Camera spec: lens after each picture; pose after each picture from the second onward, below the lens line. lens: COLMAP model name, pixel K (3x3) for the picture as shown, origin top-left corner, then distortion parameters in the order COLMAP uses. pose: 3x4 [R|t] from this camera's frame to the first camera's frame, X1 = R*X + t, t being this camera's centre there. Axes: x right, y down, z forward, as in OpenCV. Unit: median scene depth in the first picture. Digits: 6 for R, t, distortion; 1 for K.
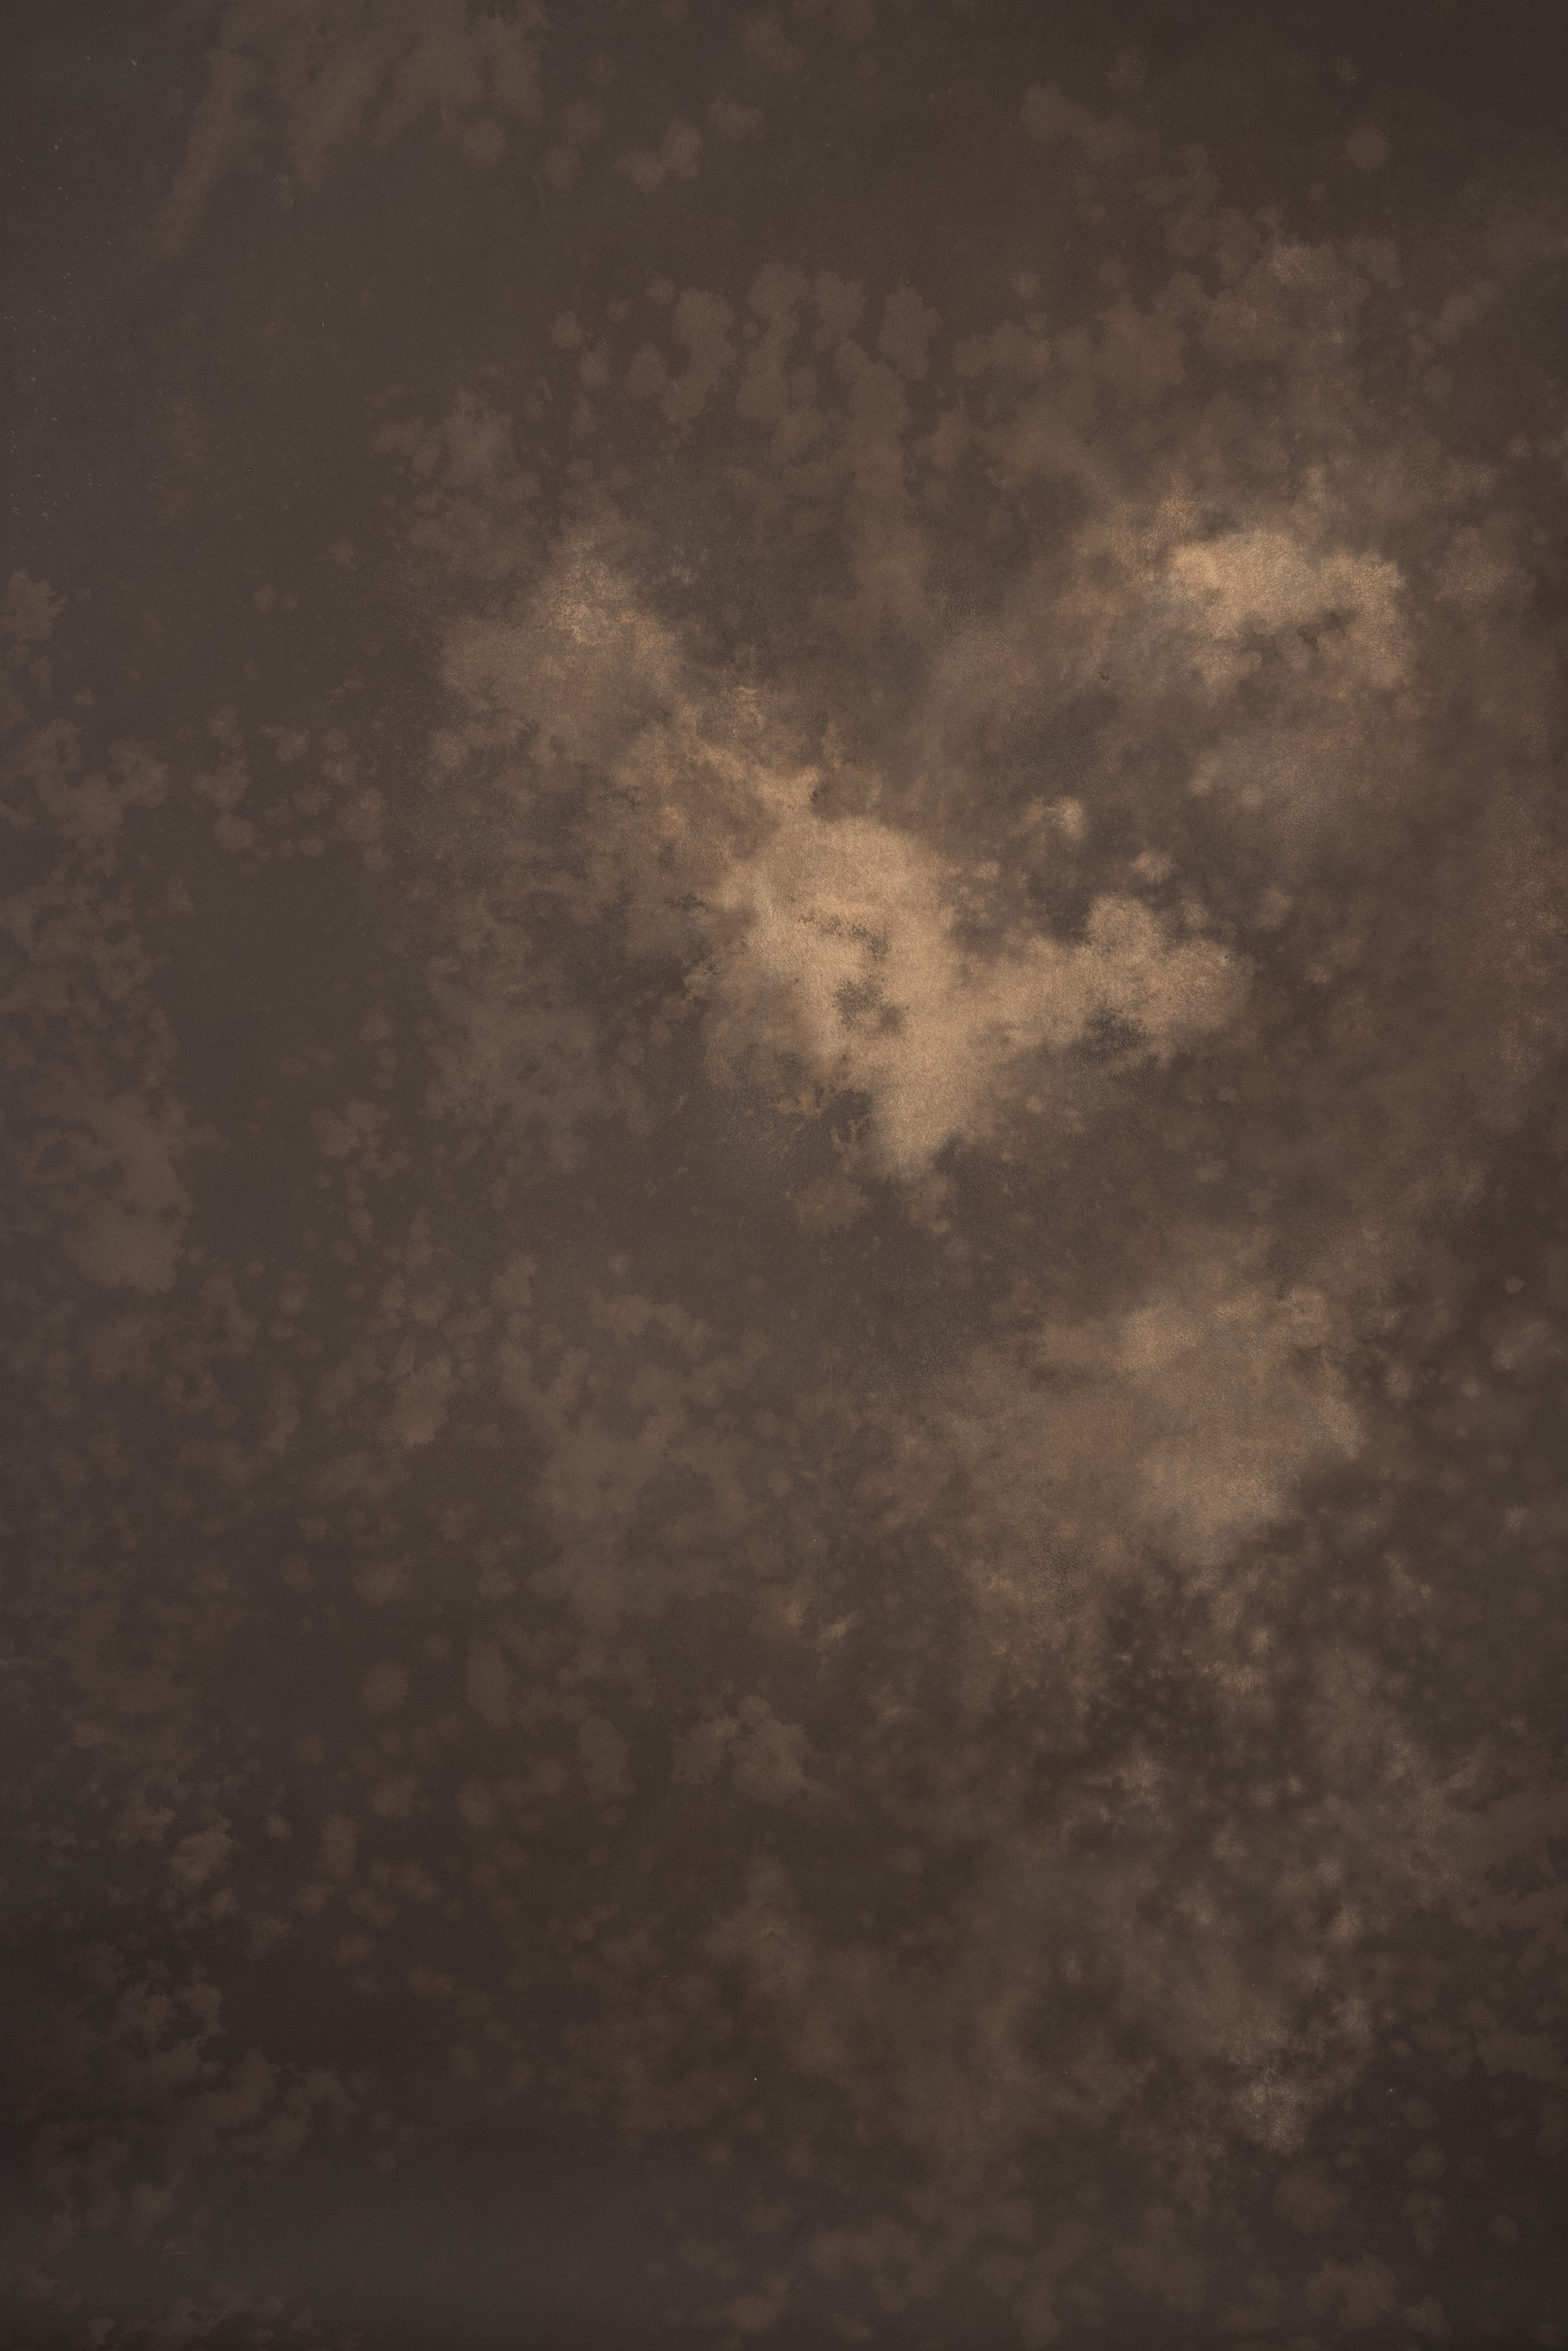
lens RADIAL K [[3313.2, 0, 785.8], [0, 3313.2, 1174.4], [0, 0, 1]] dist [0.017855, 0.000000]
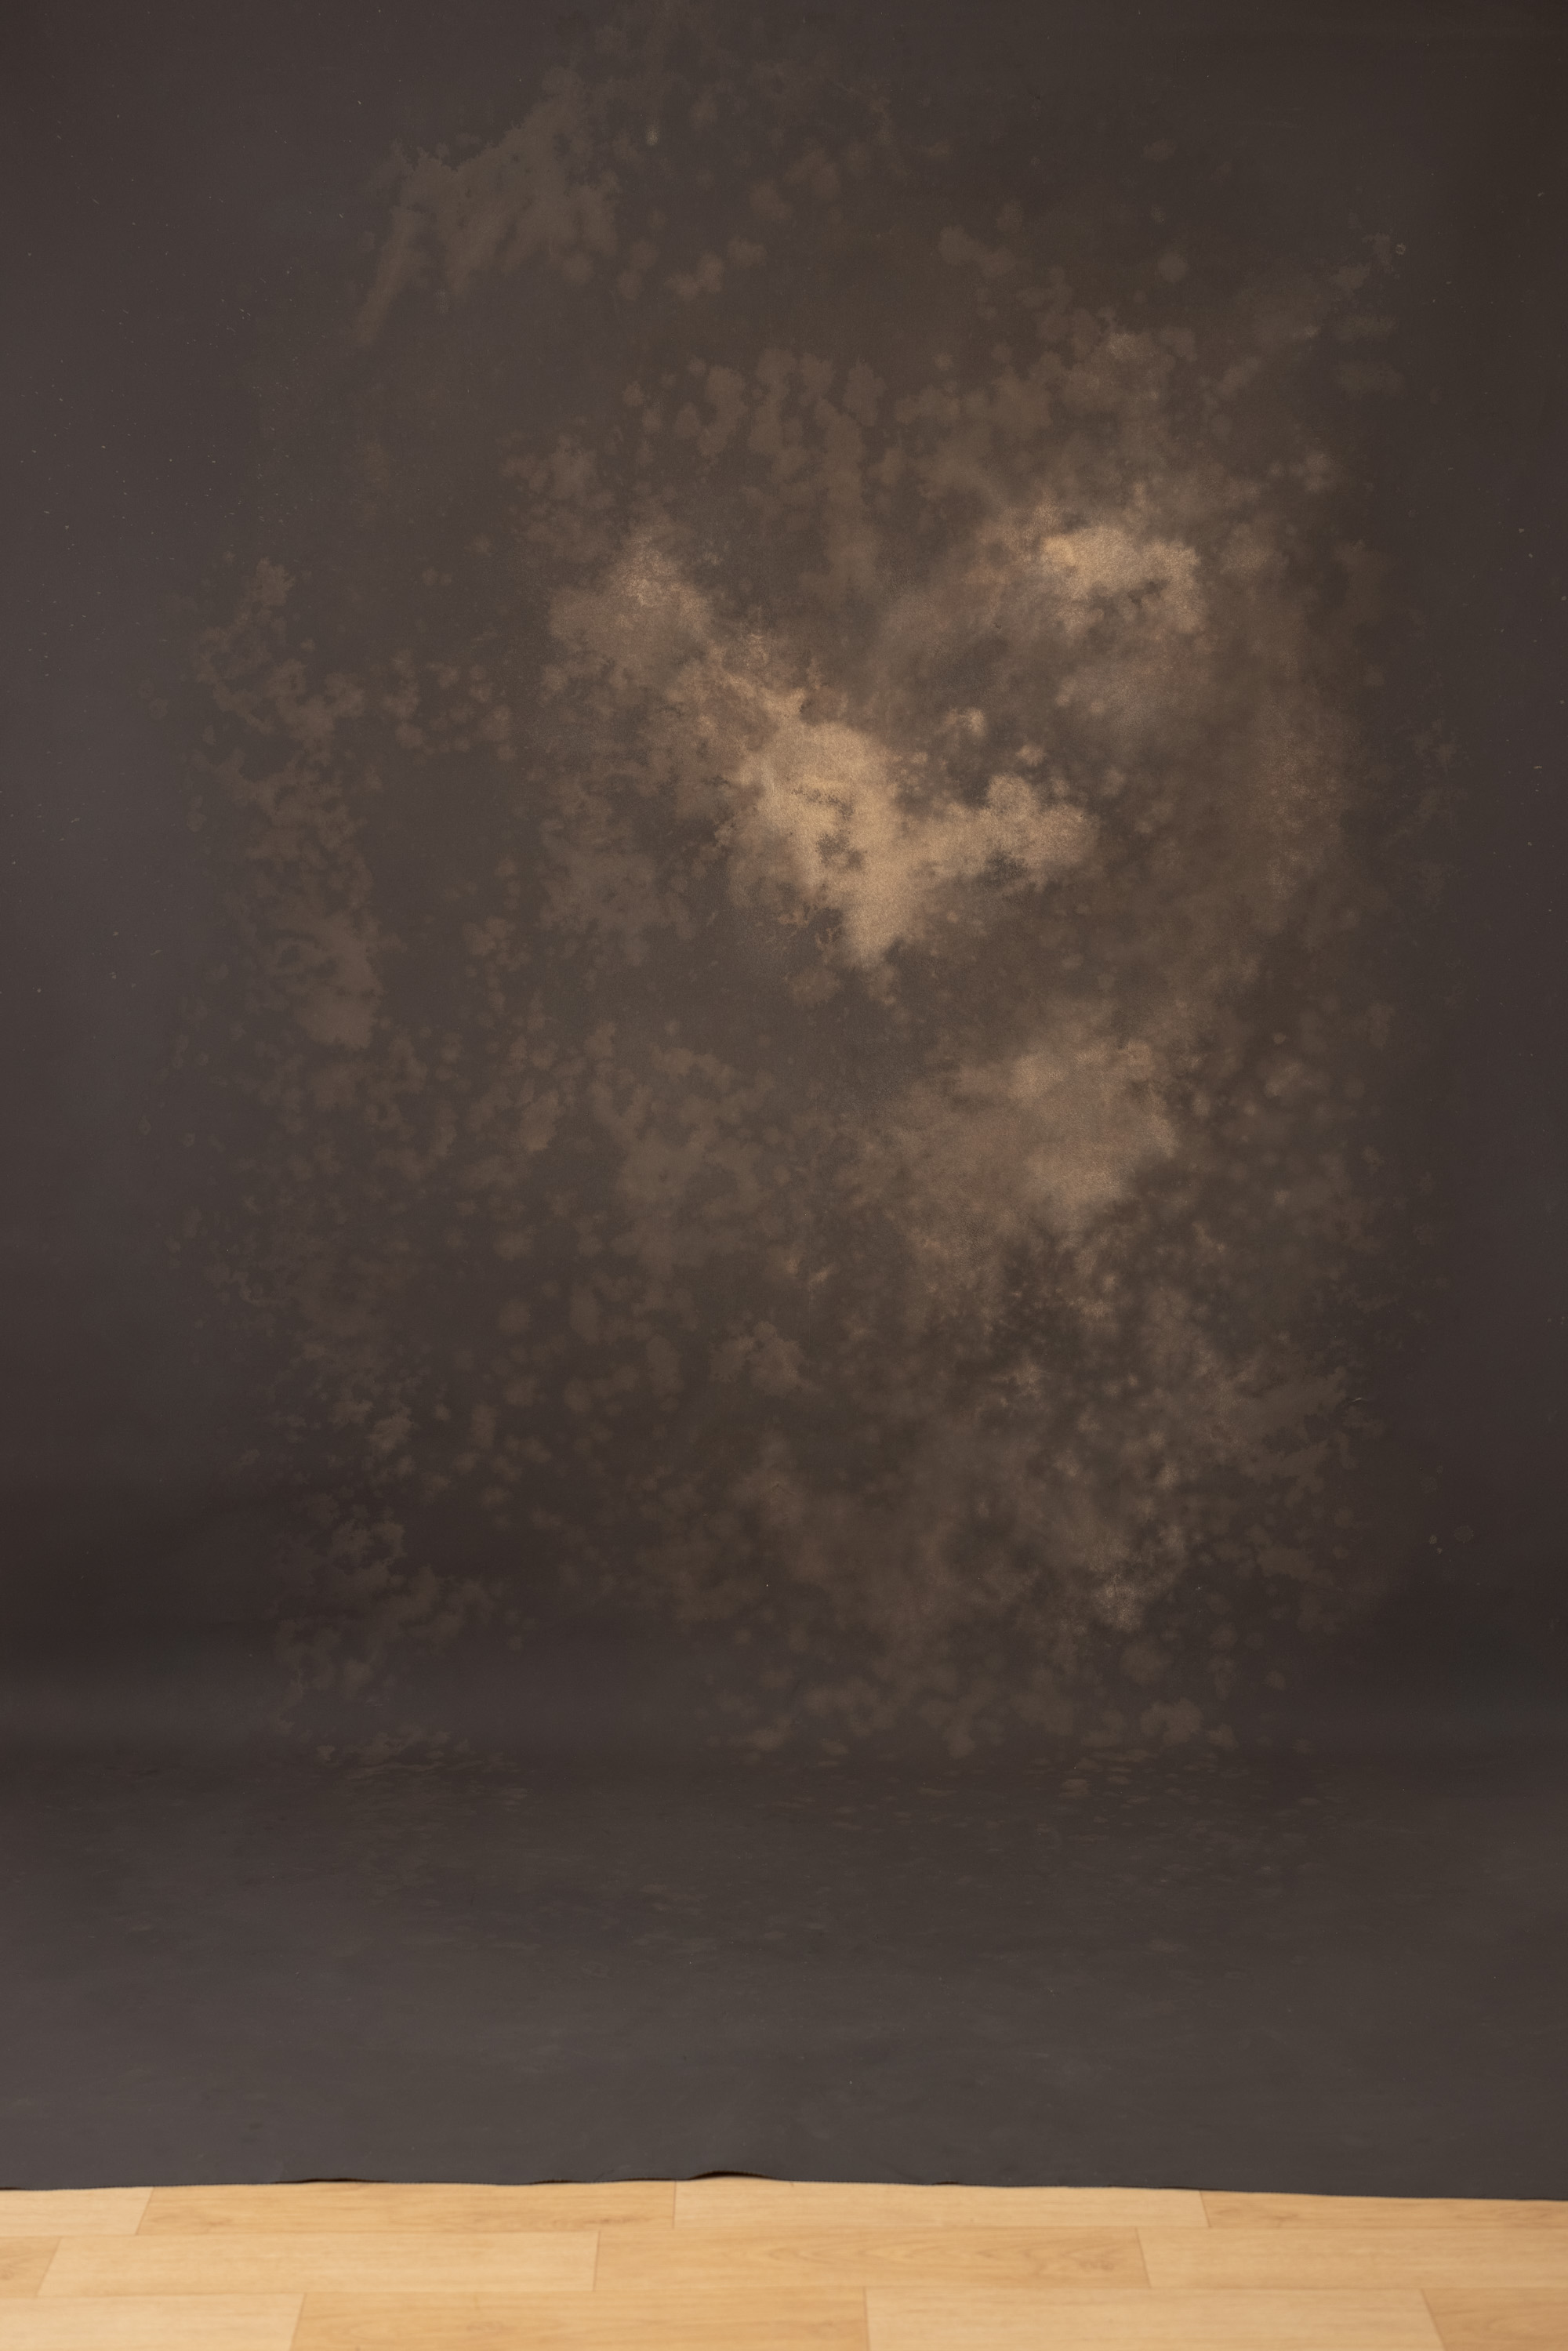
lens RADIAL K [[3313.2, 0, 781.6], [0, 3313.2, 1170.7], [0, 0, 1]] dist [0.017855, 0.000000]
pose [[0.999965, -0.006894, 0.004845, -0.009046], [0.006710, 0.999297, 0.036896, 0.036849], [-0.005095, -0.036862, 0.999307, -0.478710]]
